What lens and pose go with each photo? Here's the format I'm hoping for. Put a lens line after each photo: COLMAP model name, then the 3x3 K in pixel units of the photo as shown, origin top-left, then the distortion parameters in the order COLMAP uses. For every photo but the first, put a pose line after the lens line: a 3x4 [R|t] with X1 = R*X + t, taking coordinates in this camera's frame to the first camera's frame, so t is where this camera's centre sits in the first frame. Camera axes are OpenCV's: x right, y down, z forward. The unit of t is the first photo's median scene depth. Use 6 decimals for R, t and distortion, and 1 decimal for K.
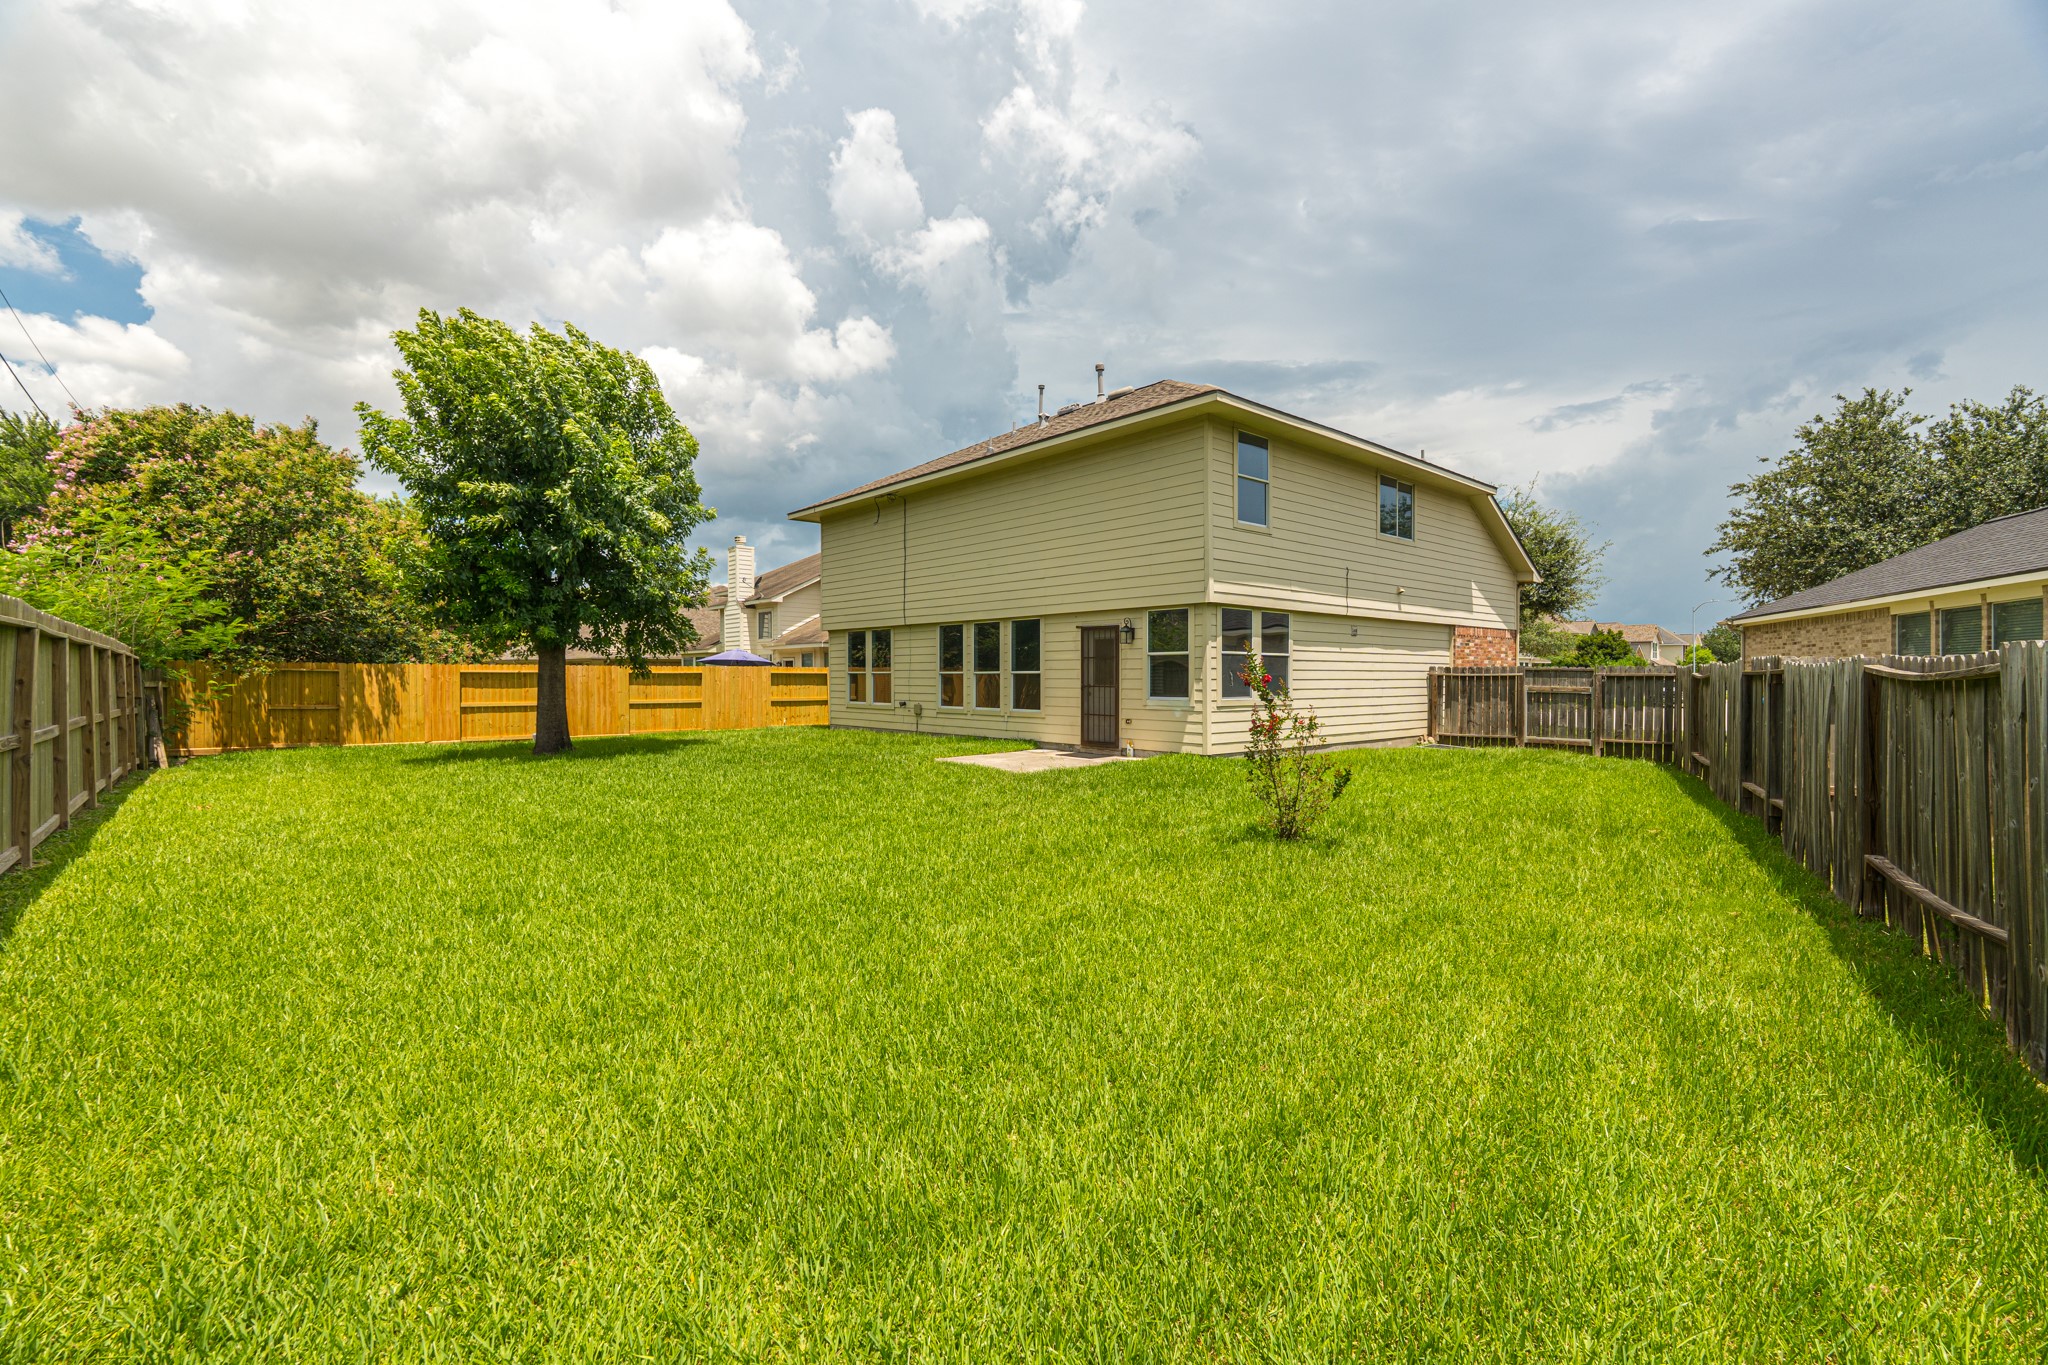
lens RADIAL K [[892.4, 0, 1037.5], [0, 892.4, 678.4], [0, 0, 1]] dist [-0.024239, -0.000171]
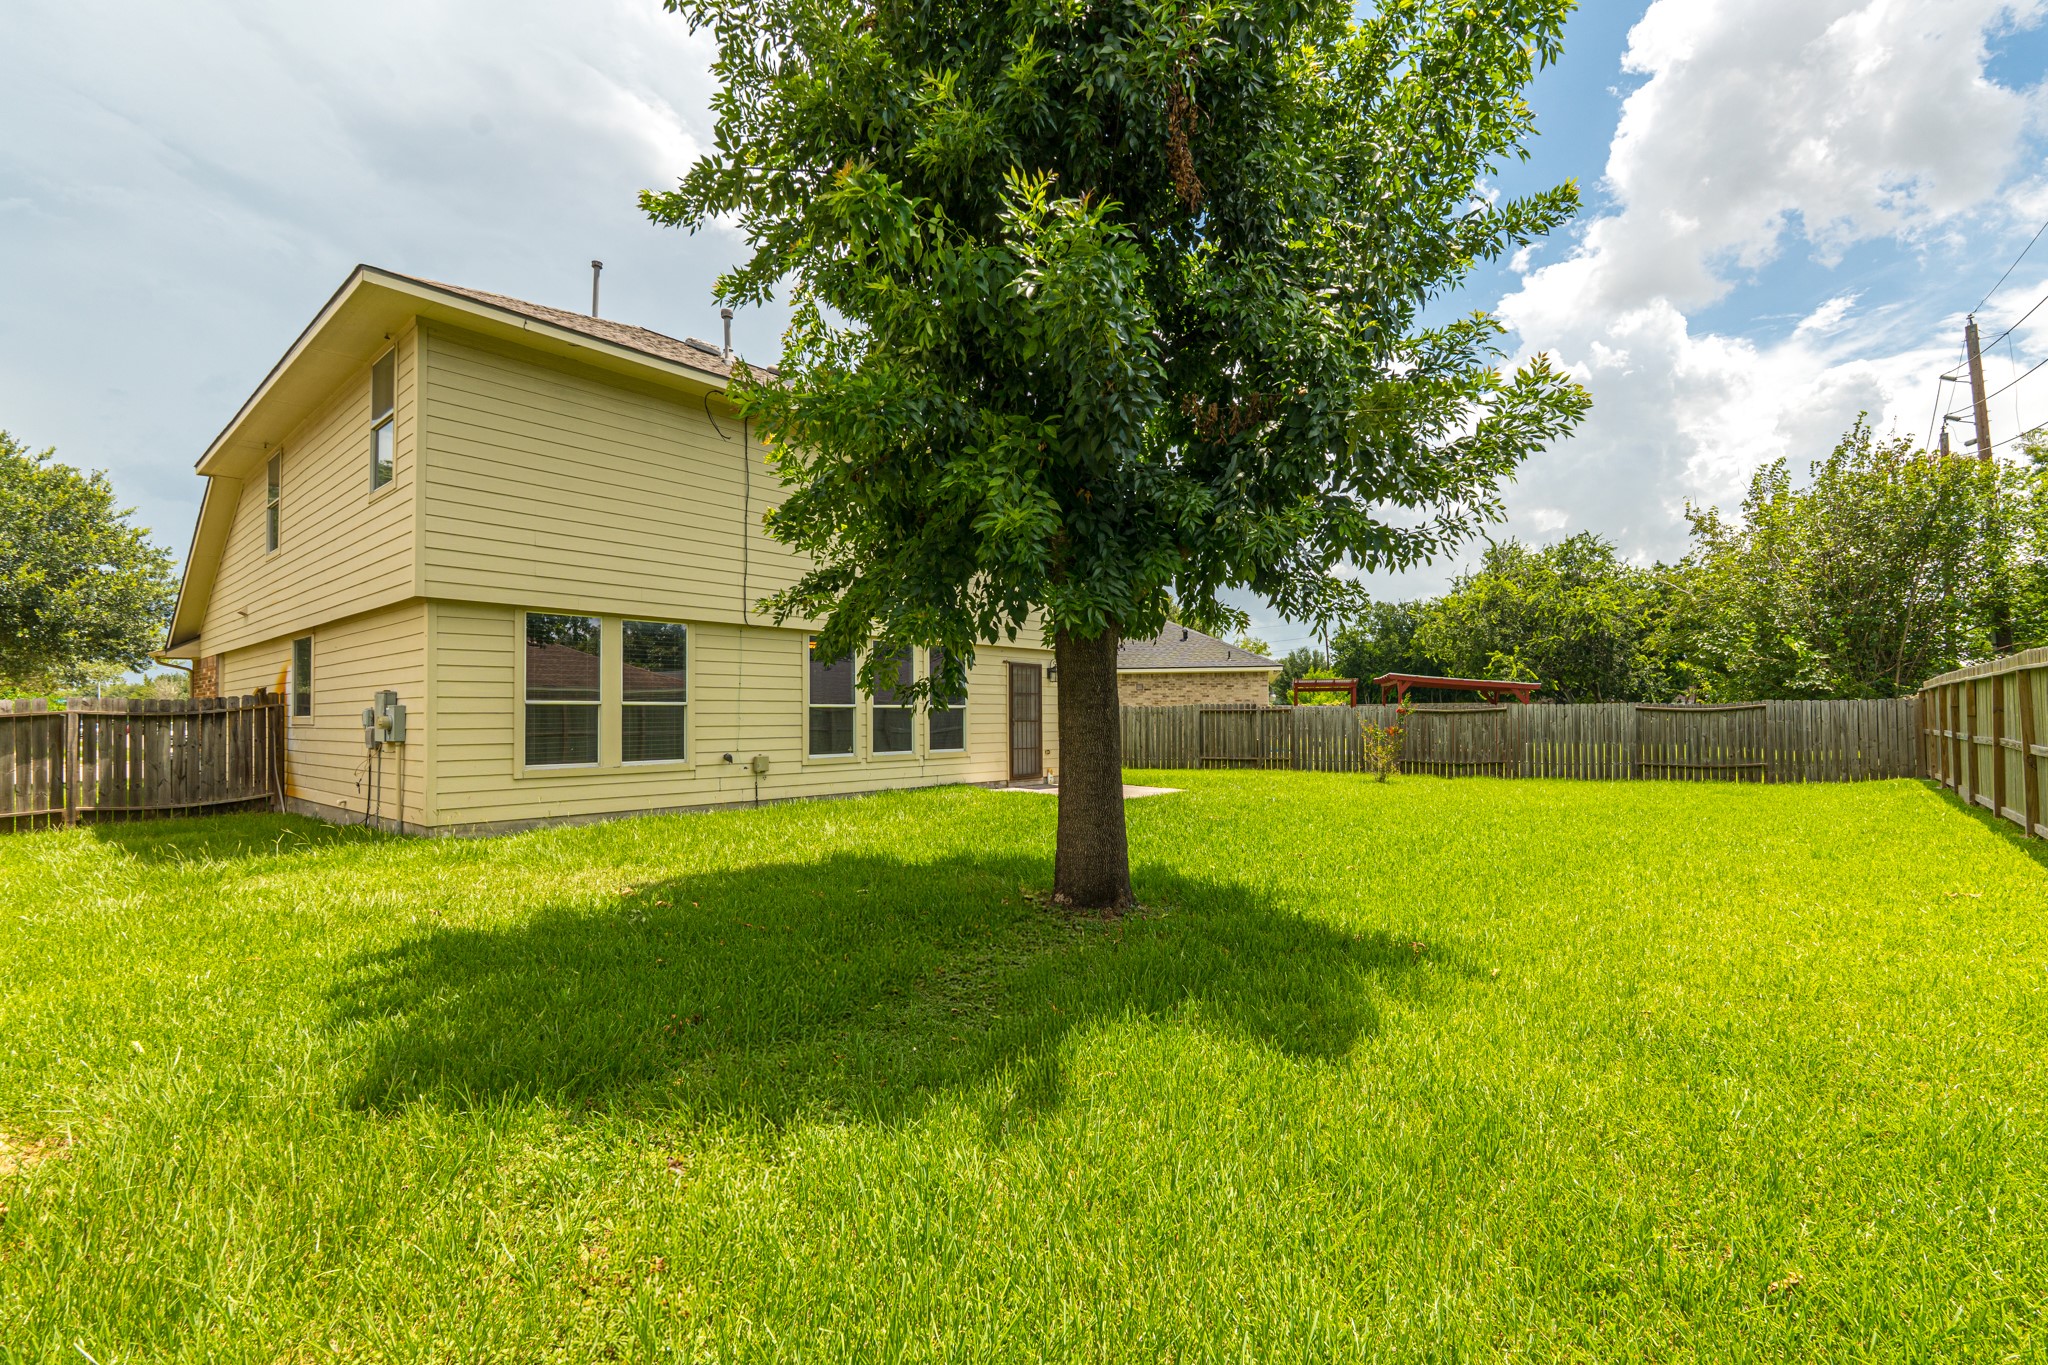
lens RADIAL K [[892.4, 0, 1035.0], [0, 892.4, 696.7], [0, 0, 1]] dist [-0.024239, -0.000171]
pose [[-0.125635, 0.016835, 0.991934, -0.781290], [-0.000484, 0.999855, -0.017030, -0.001771], [-0.992076, -0.002620, -0.125609, 0.901543]]
